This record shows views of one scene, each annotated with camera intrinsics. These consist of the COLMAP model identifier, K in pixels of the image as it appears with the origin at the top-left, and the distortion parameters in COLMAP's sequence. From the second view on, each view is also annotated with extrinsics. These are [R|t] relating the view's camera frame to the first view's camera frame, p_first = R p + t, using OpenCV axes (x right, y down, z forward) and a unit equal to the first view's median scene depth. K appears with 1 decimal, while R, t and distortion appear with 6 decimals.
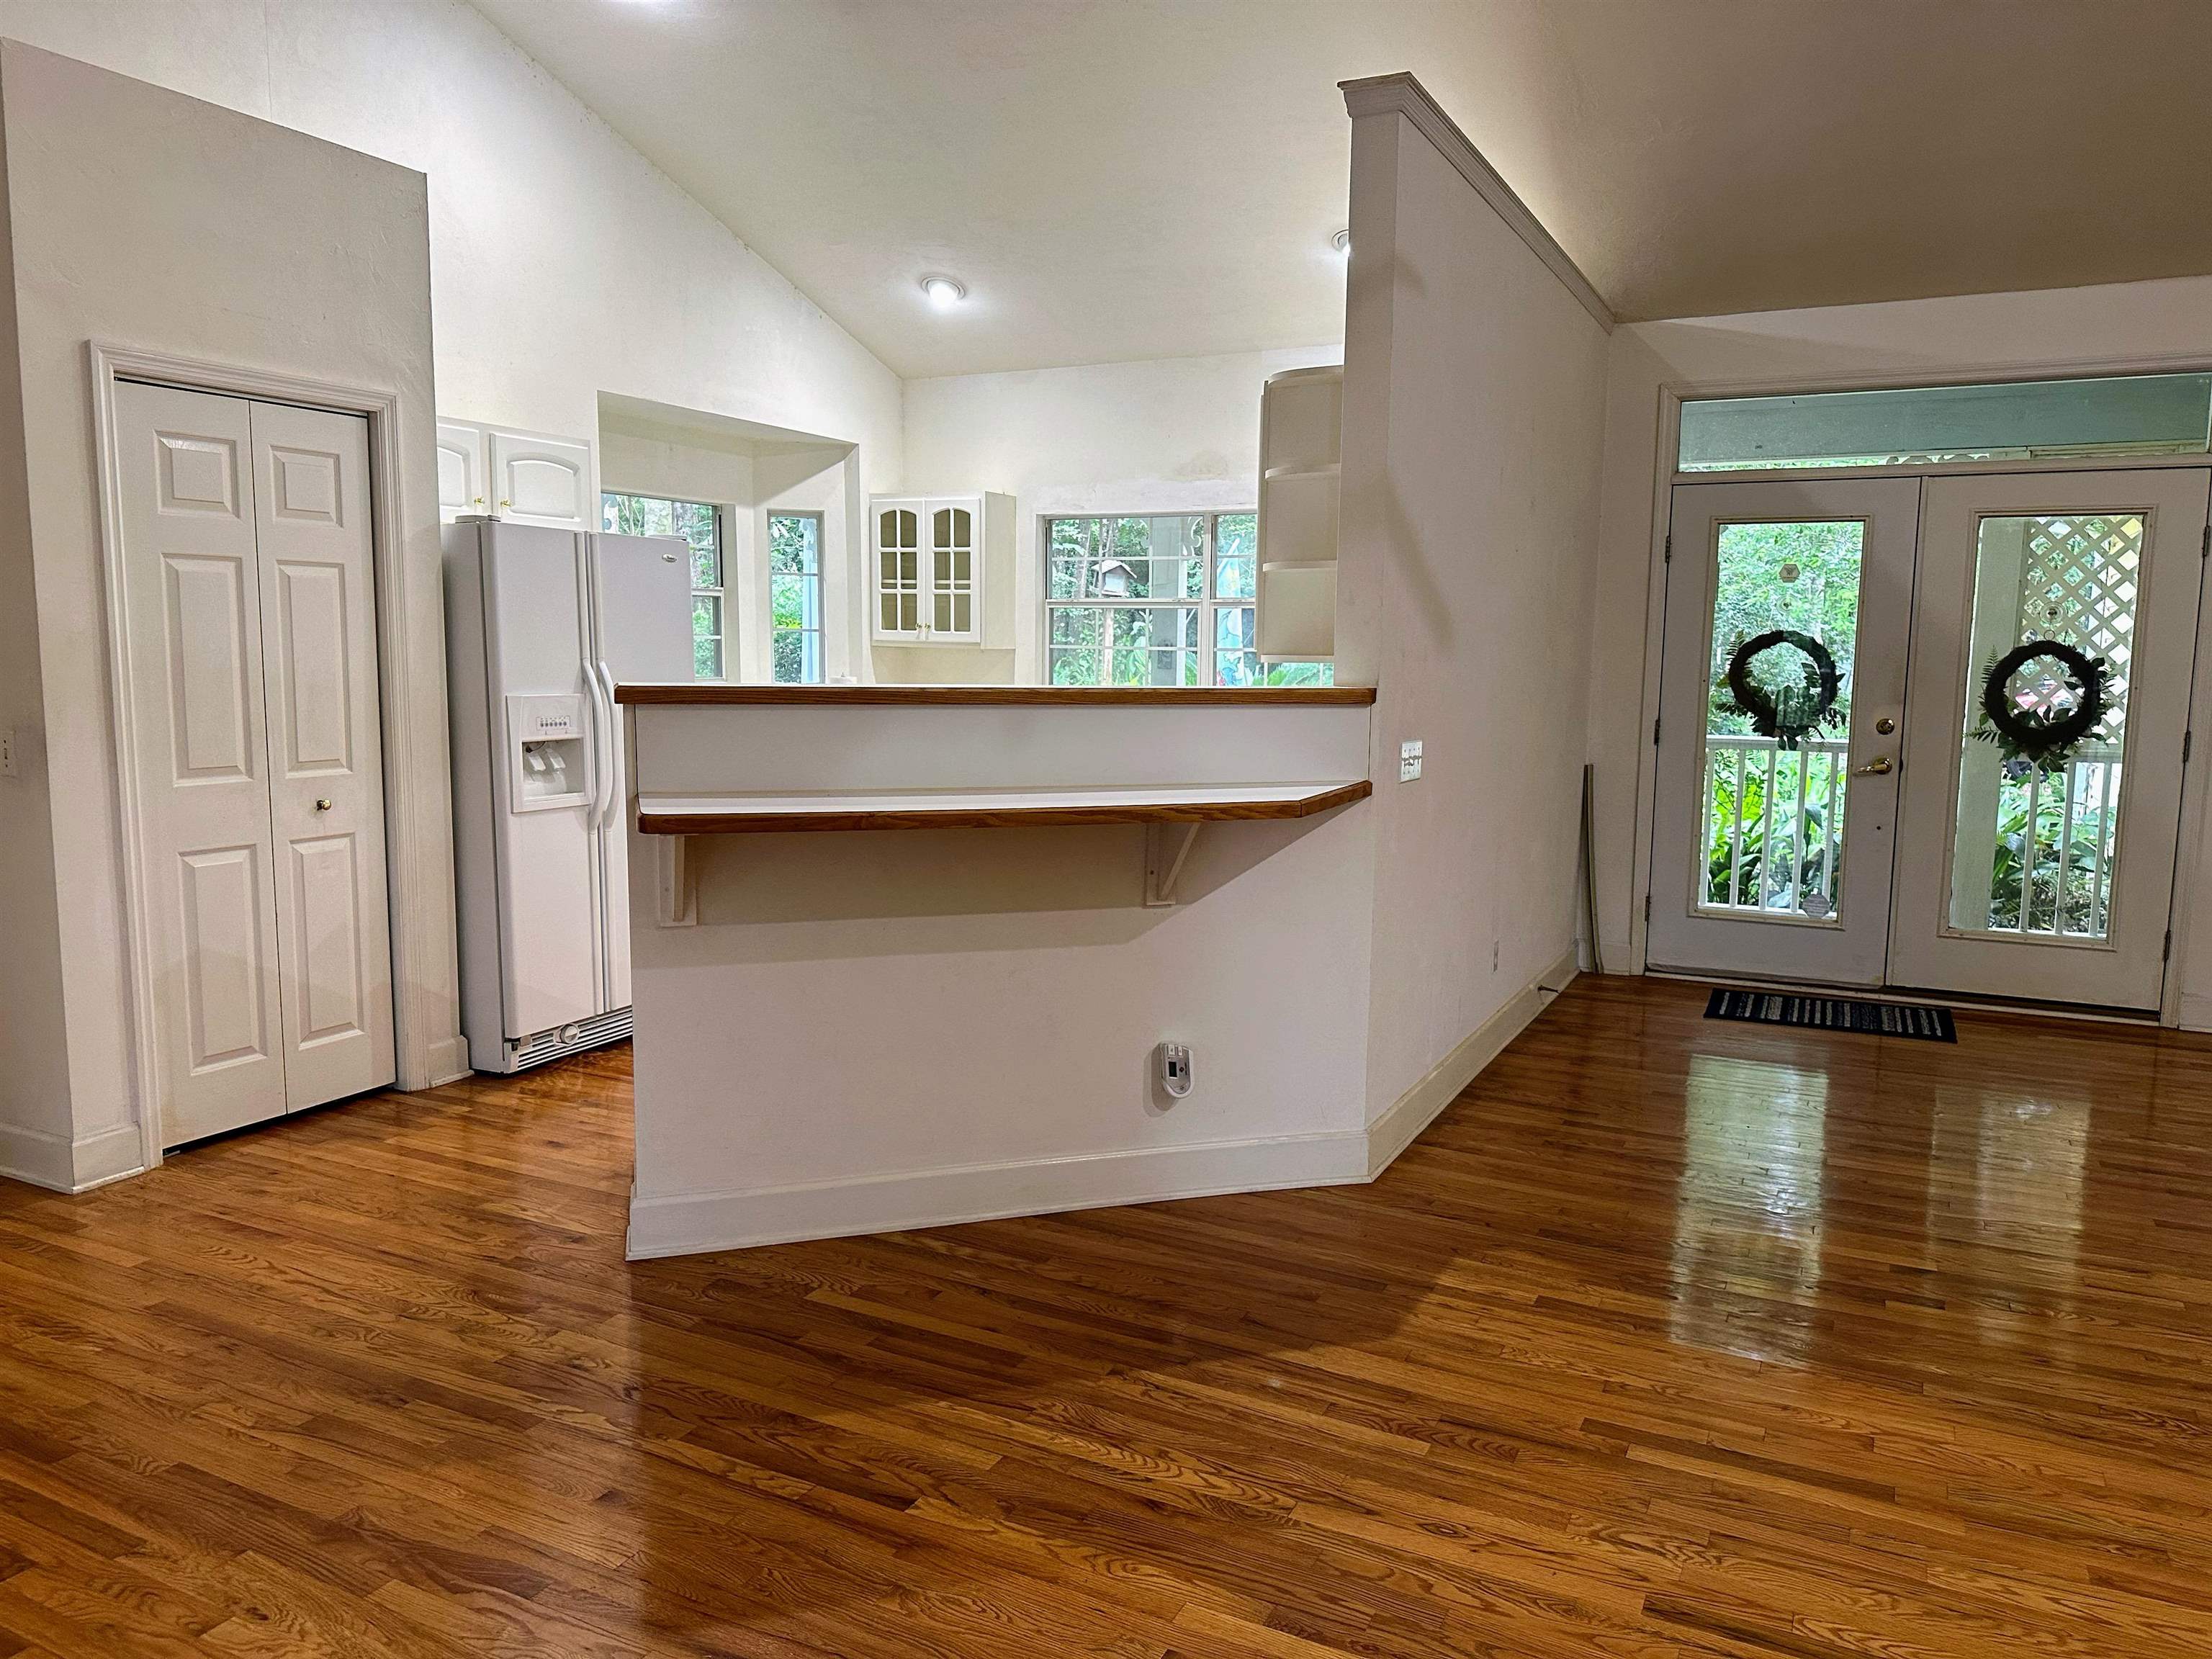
lens RADIAL K [[1543.9, 0, 1106.0], [0, 1543.9, 829.5], [0, 0, 1]] dist [0.129823, -0.176879]
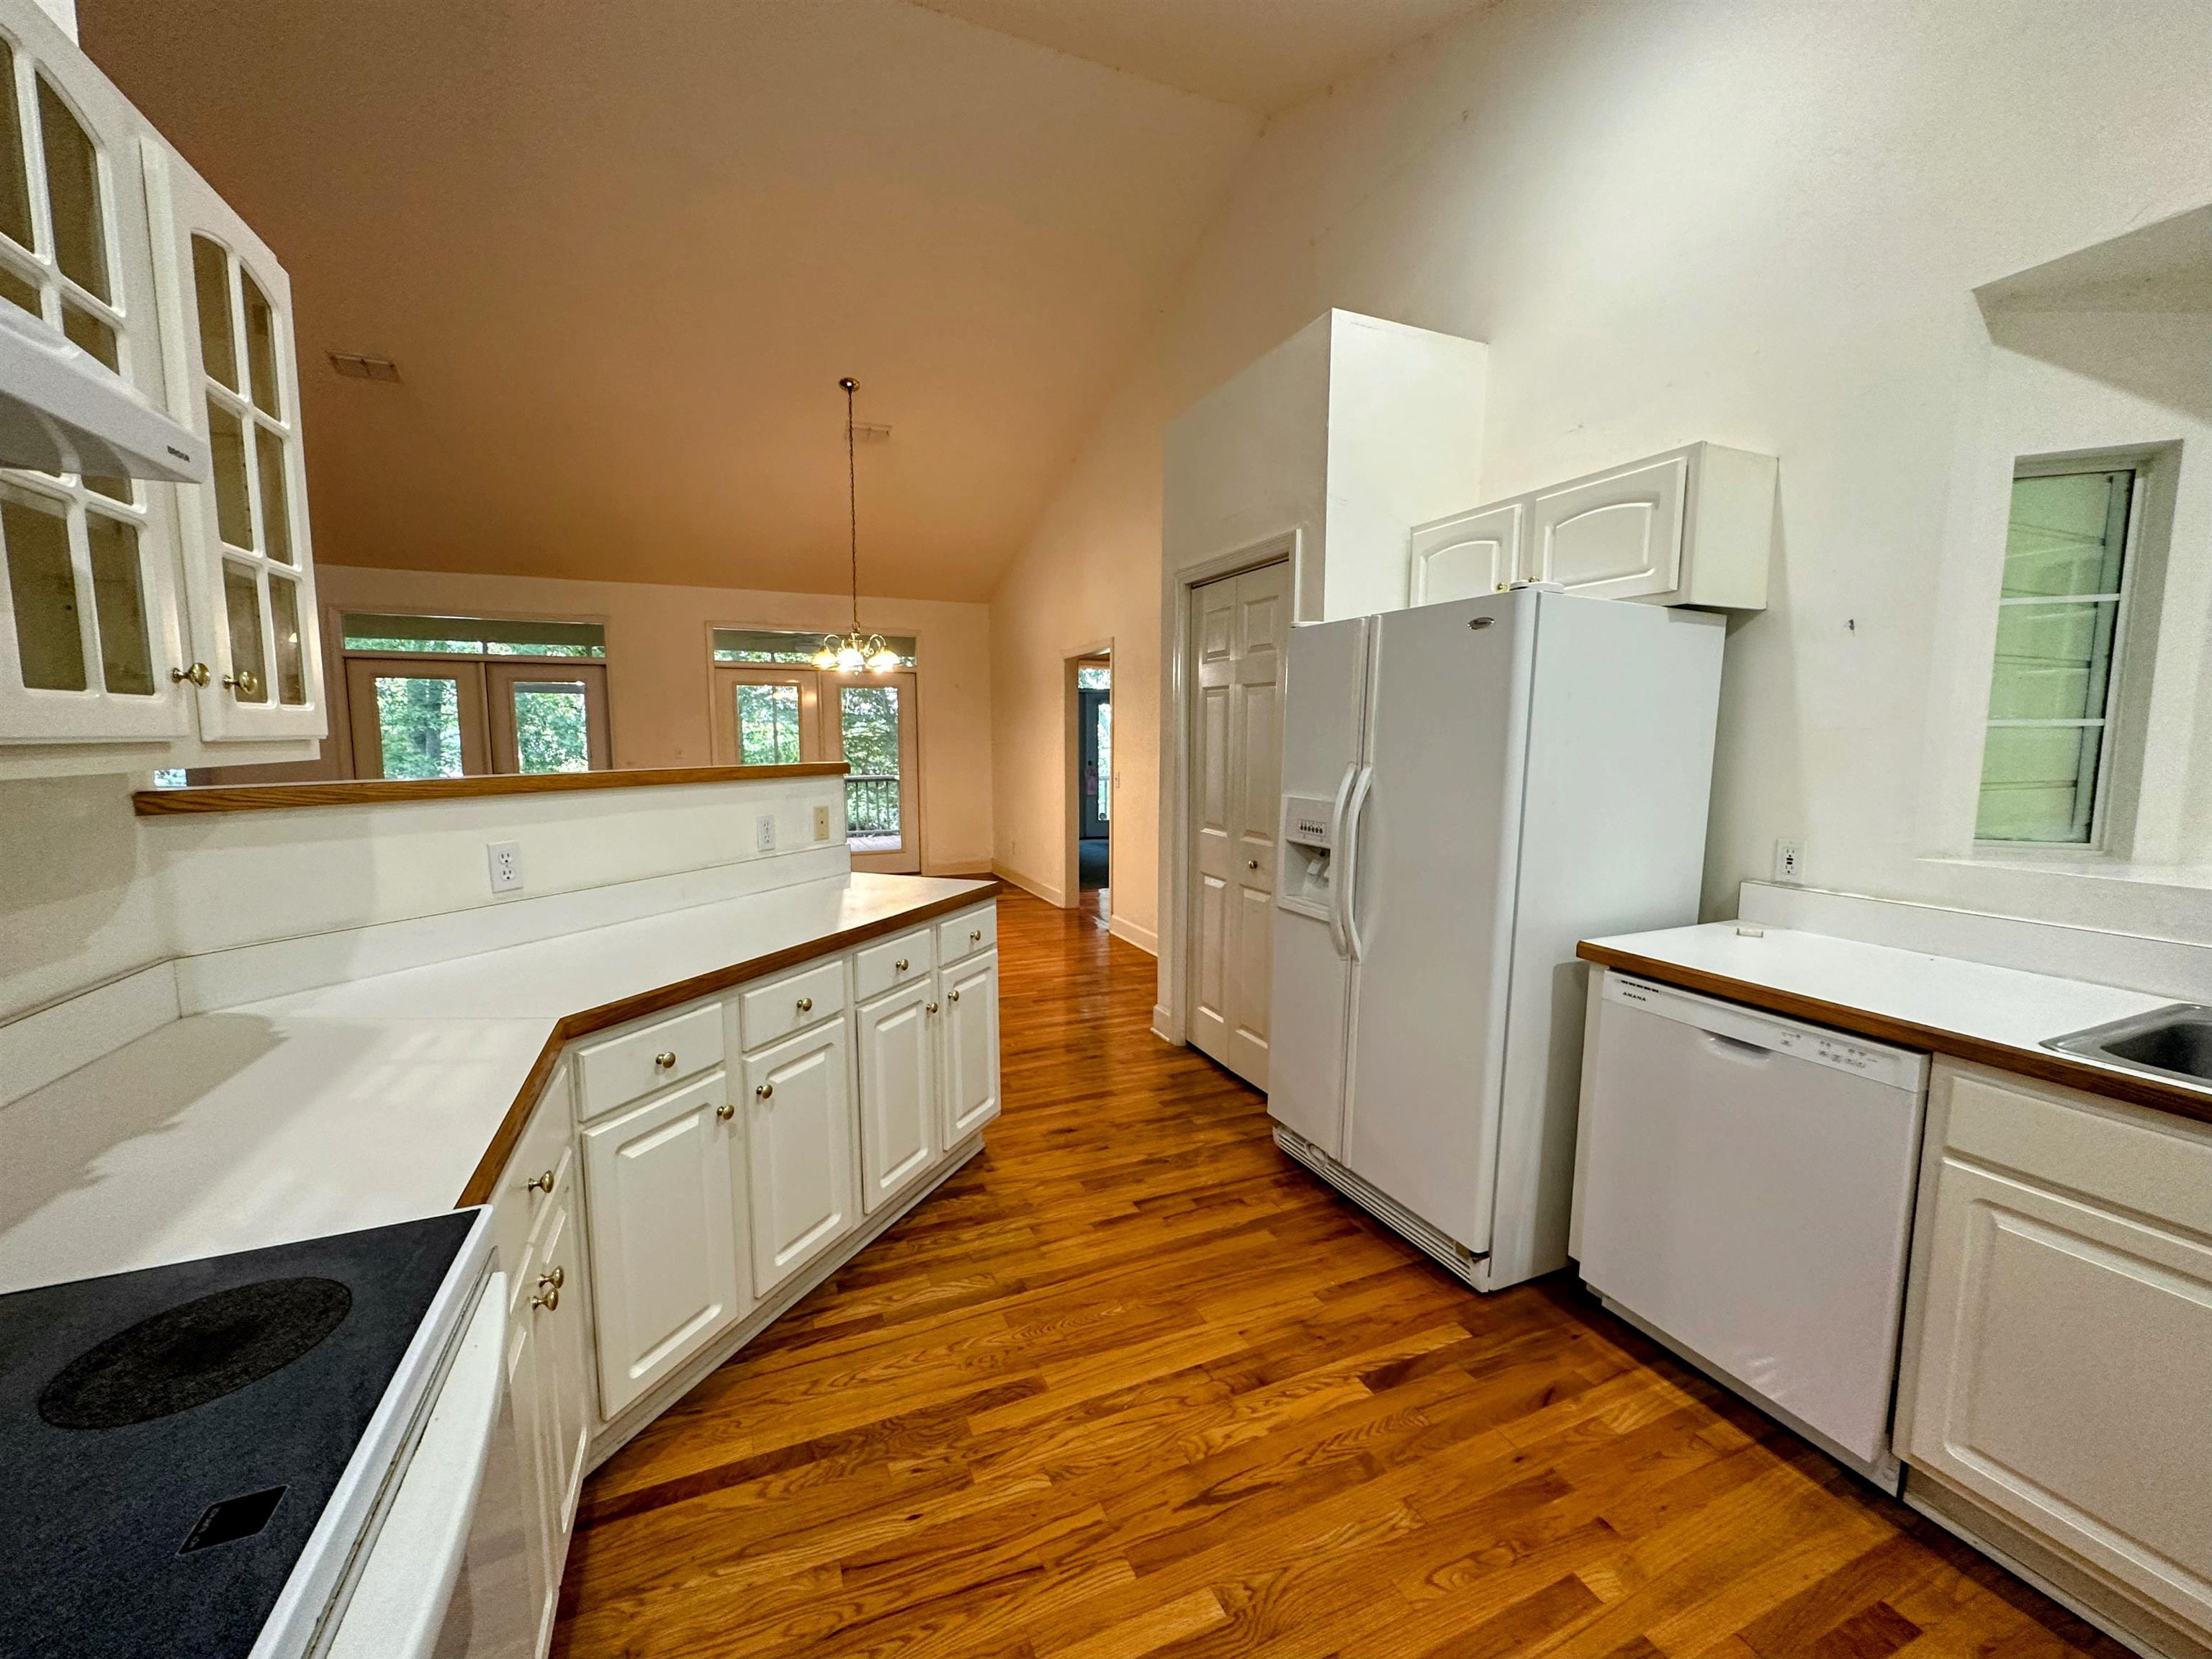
lens RADIAL K [[877.5, 0, 1105.5], [0, 877.5, 833.3], [0, 0, 1]] dist [-0.003088, 0.000003]
pose [[-0.639500, 0.071777, -0.765433, 0.116914], [-0.104465, 0.978285, 0.179015, -0.125667], [0.761661, 0.194441, -0.618115, 1.058566]]
